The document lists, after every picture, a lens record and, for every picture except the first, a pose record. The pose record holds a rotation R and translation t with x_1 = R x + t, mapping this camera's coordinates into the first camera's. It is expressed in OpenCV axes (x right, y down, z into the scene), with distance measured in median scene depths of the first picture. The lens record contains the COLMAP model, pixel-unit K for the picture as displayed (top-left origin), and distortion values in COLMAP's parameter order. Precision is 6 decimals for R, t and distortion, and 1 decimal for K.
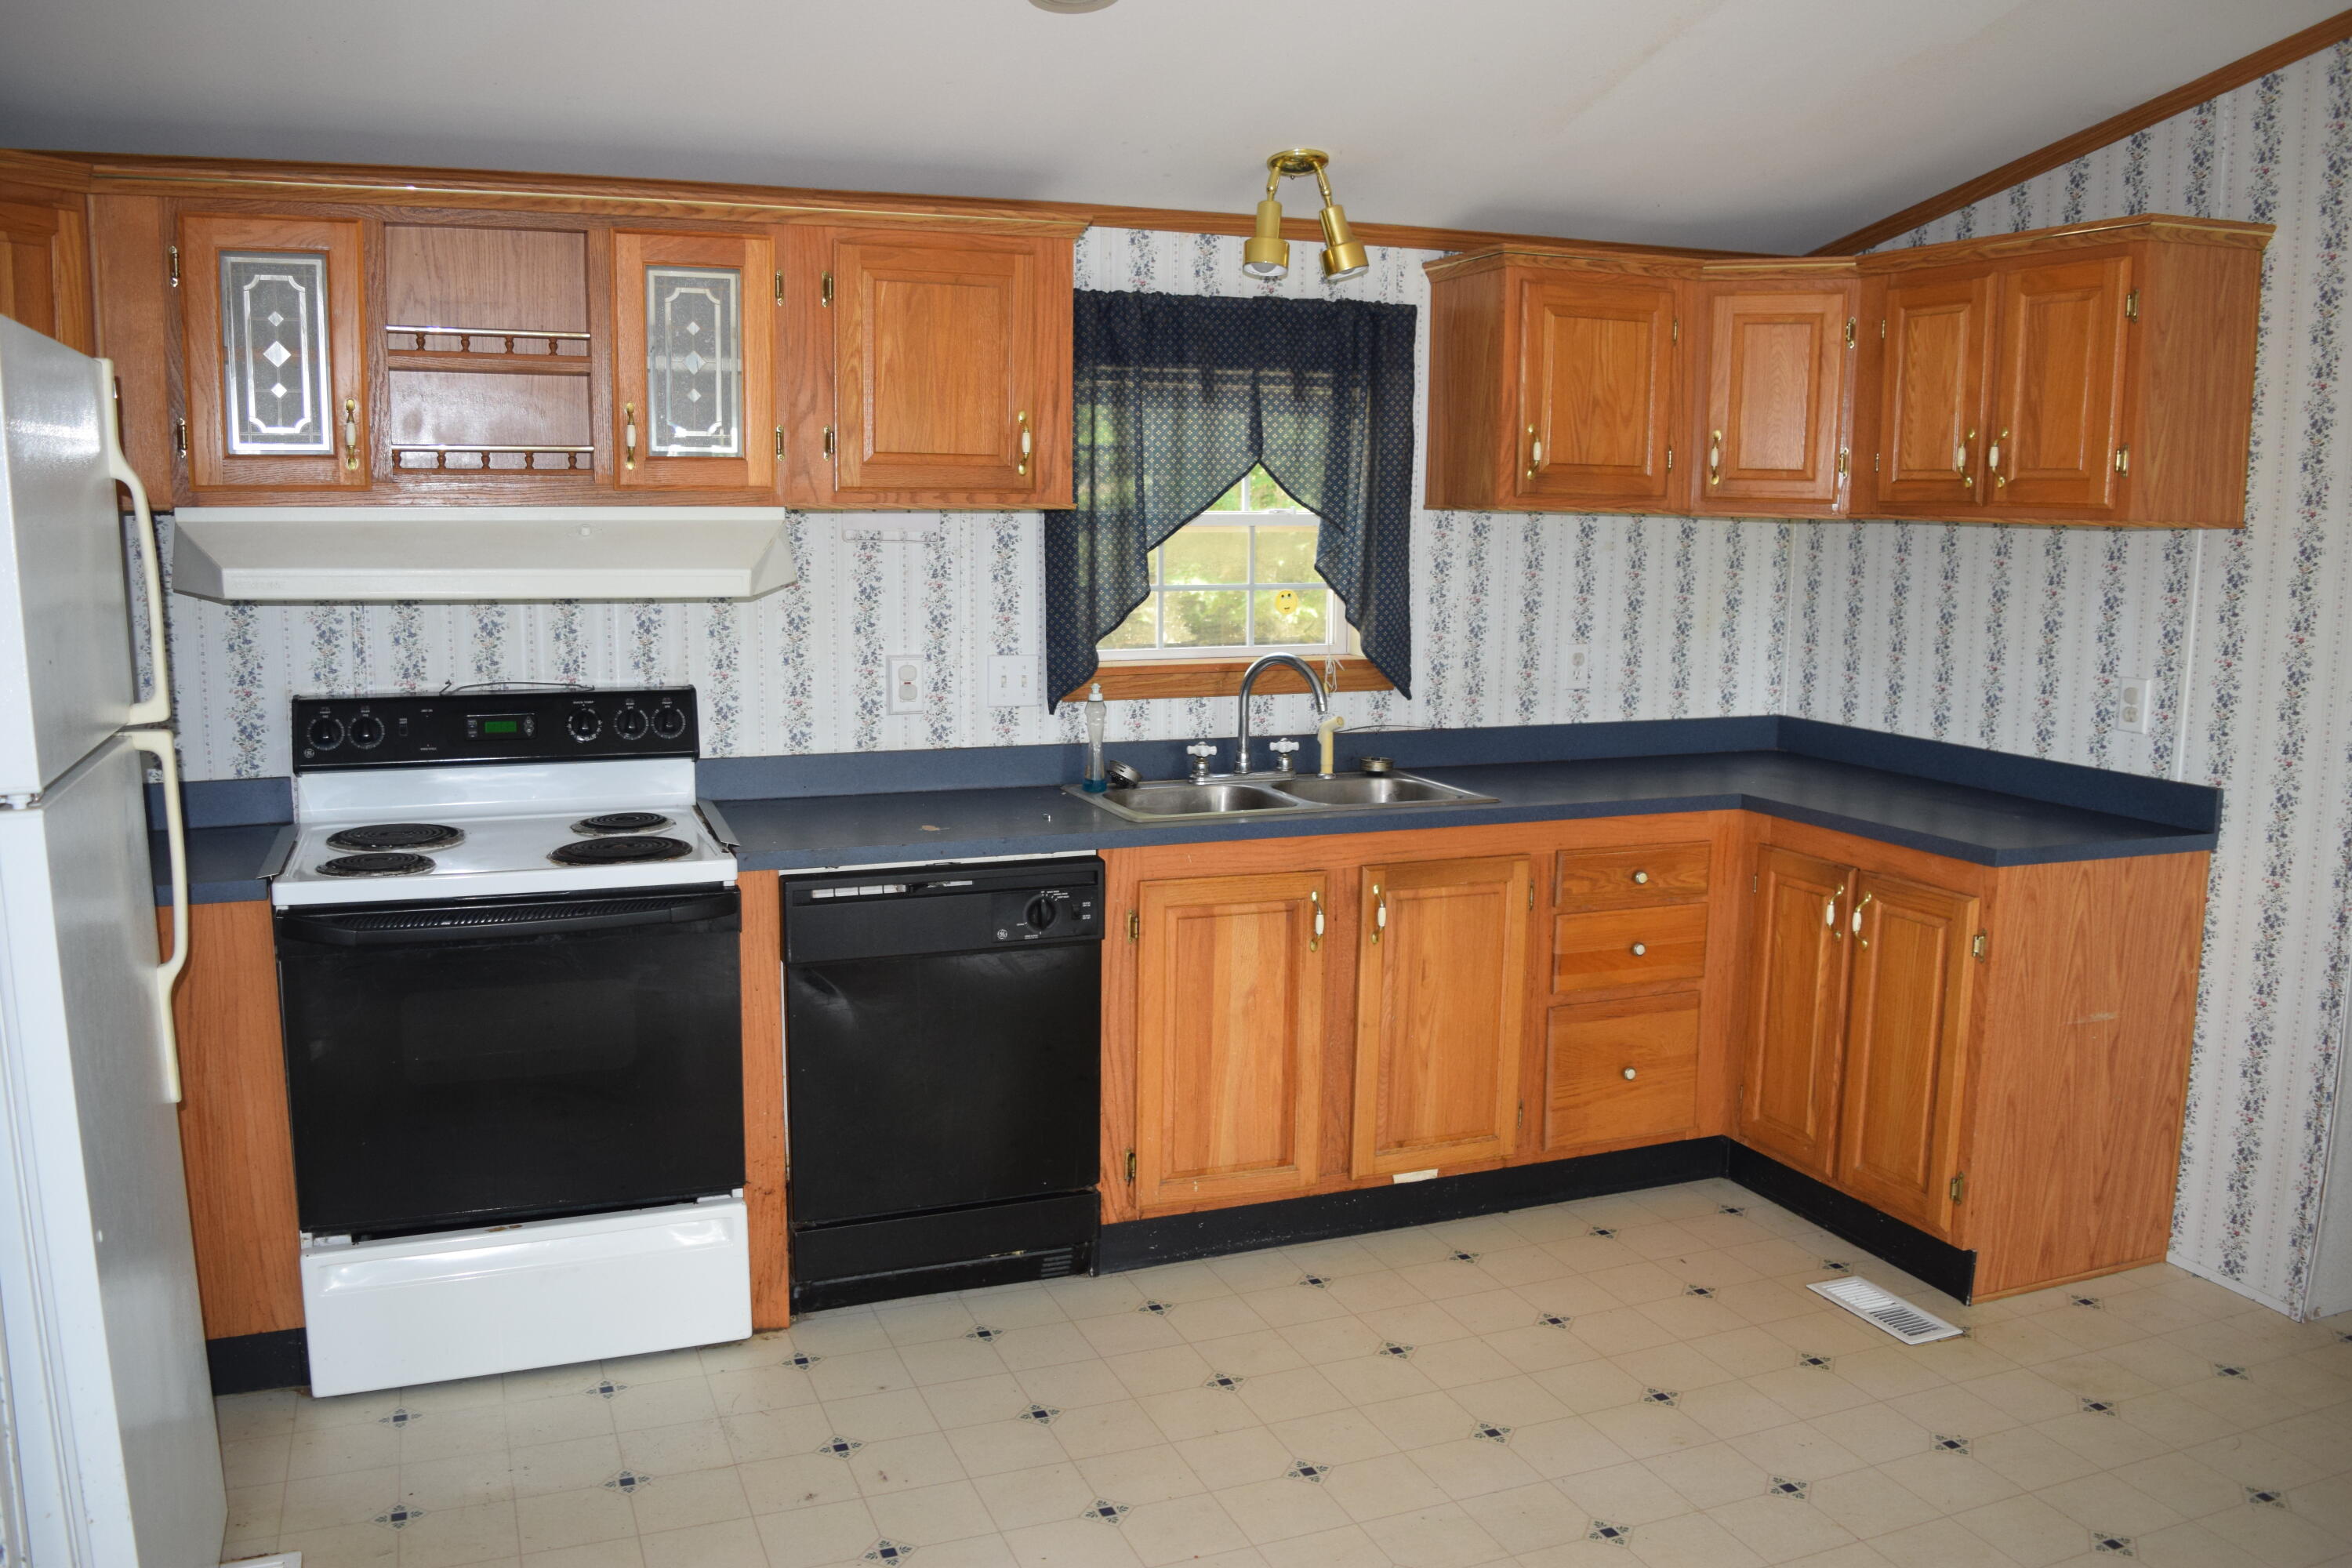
lens RADIAL K [[1834.5, 0, 1176.0], [0, 1834.5, 784.0], [0, 0, 1]] dist [-0.062426, -0.008088]
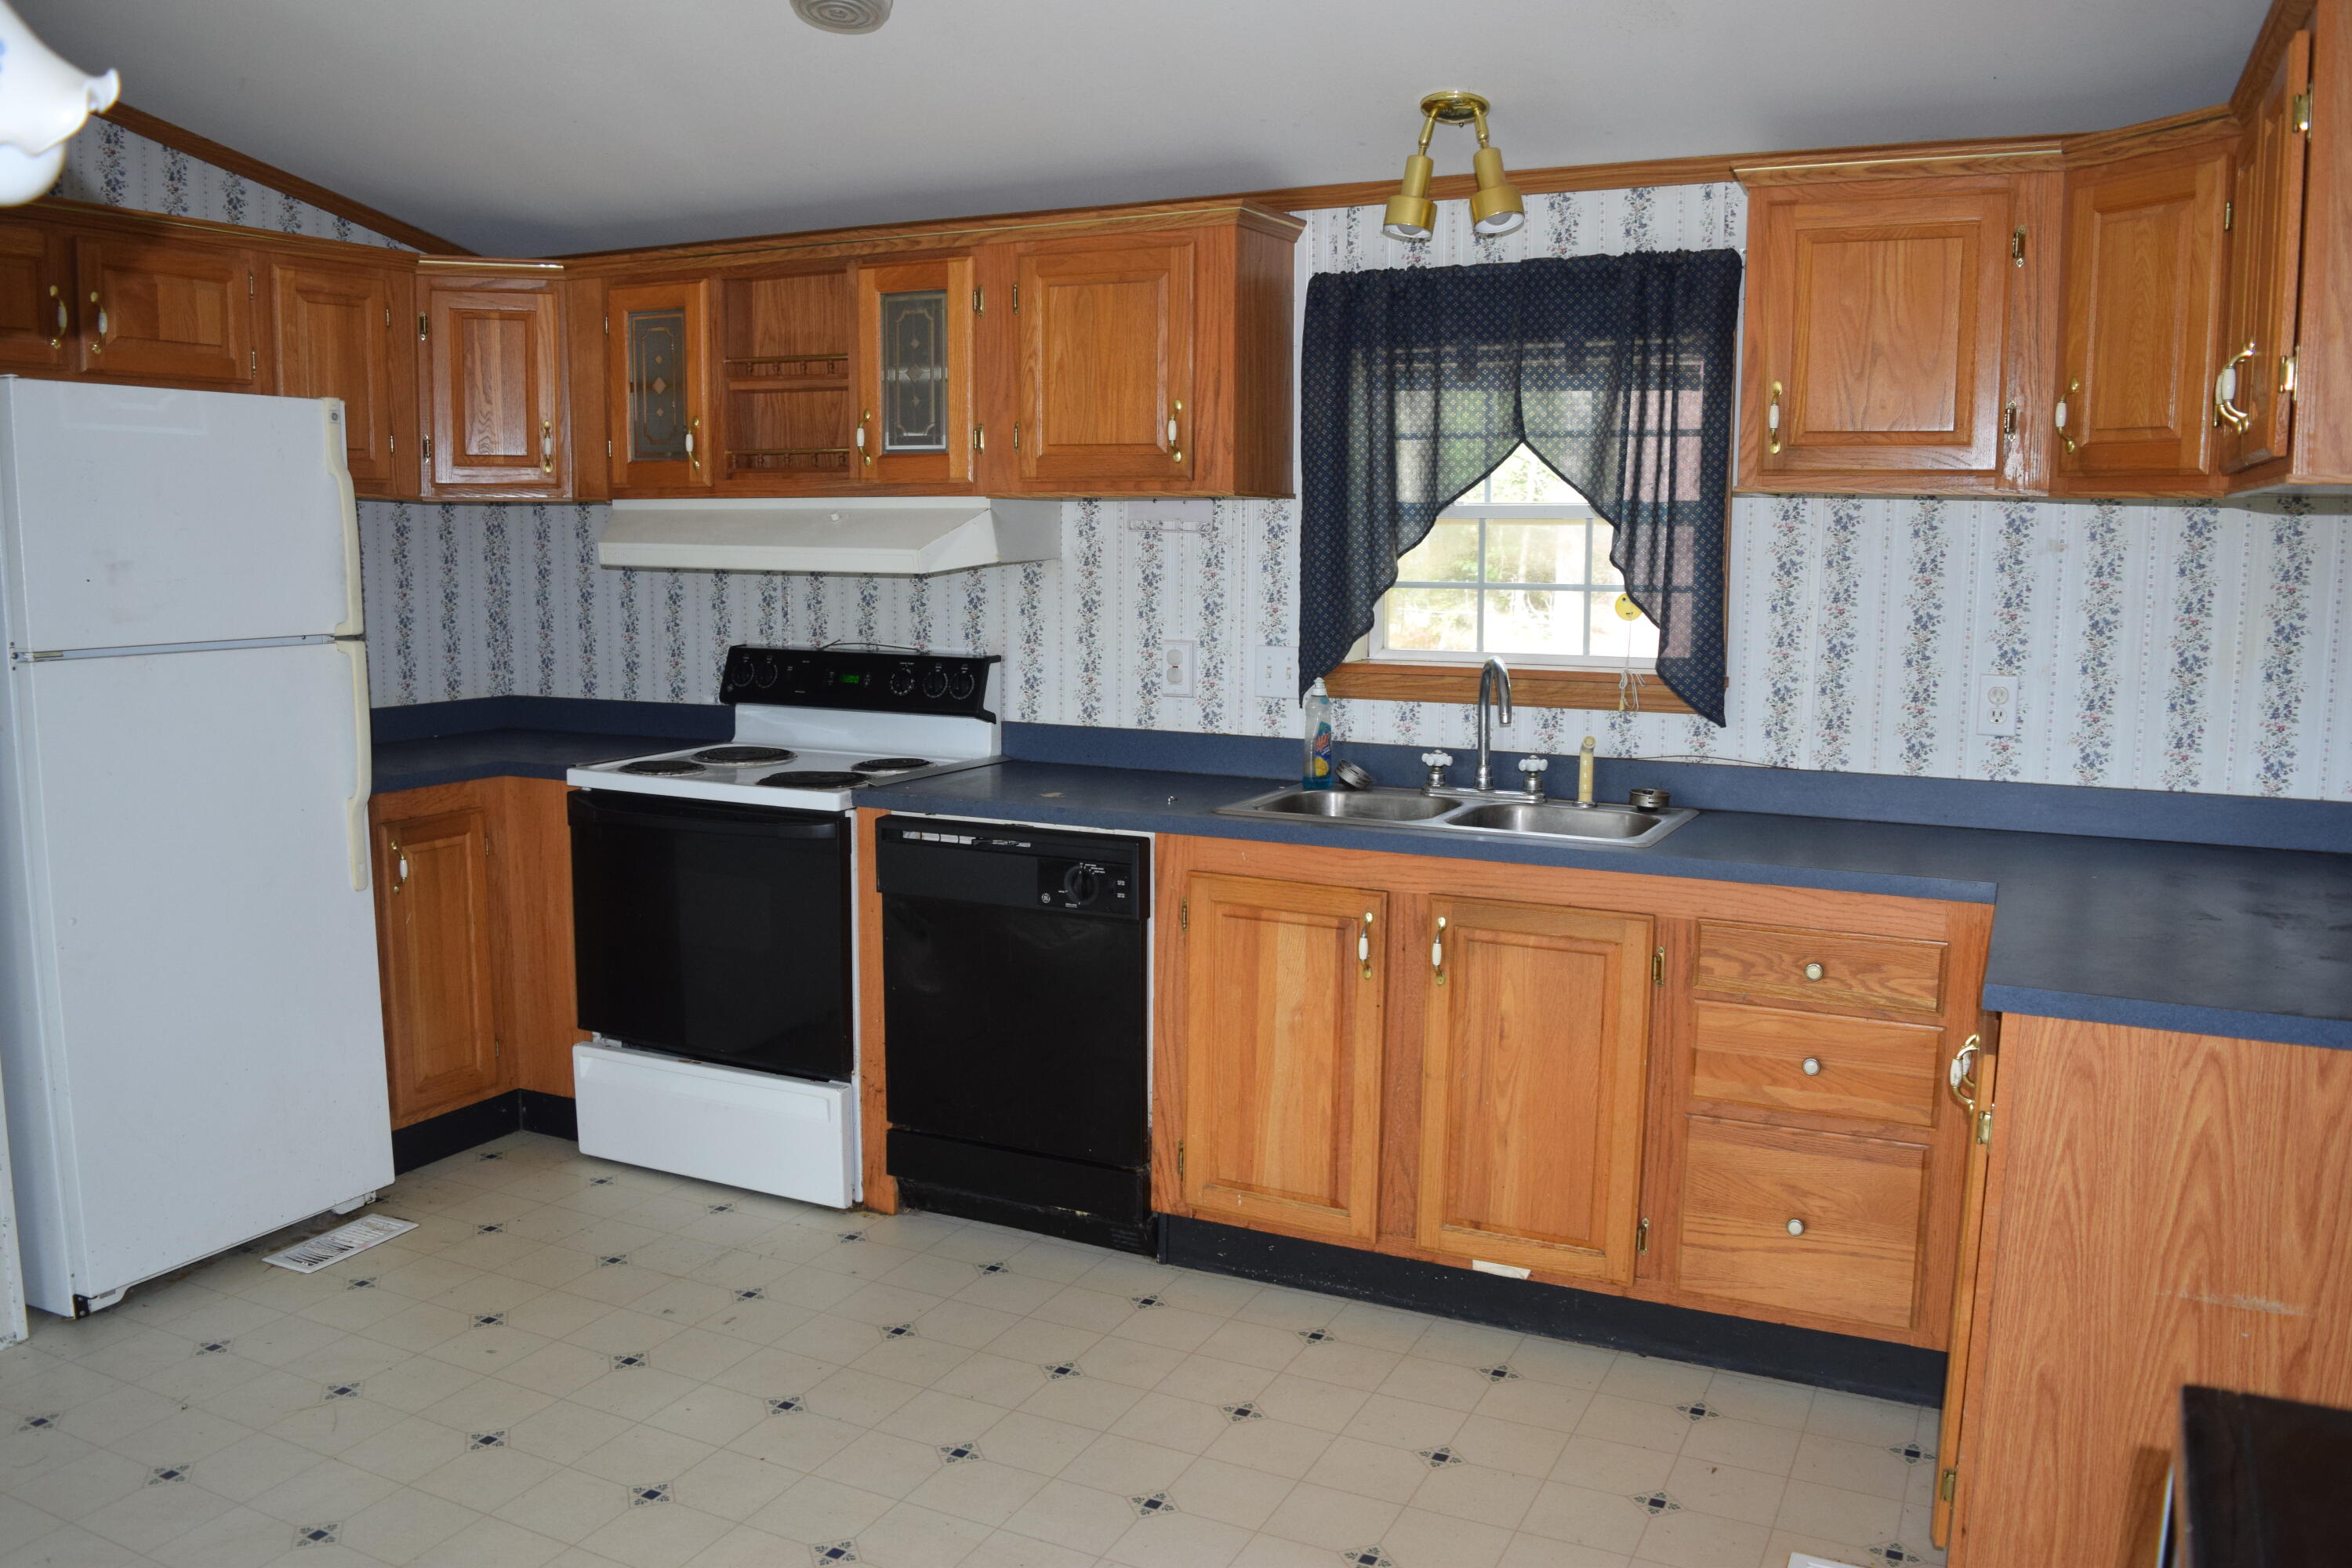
lens RADIAL K [[1854.5, 0, 1165.3], [0, 1854.5, 776.2], [0, 0, 1]] dist [-0.064479, 0.003357]
pose [[0.674496, 0.094493, -0.732206, 0.657289], [-0.109956, 0.993571, 0.026933, -0.021757], [0.730044, 0.062345, 0.680551, 0.292349]]
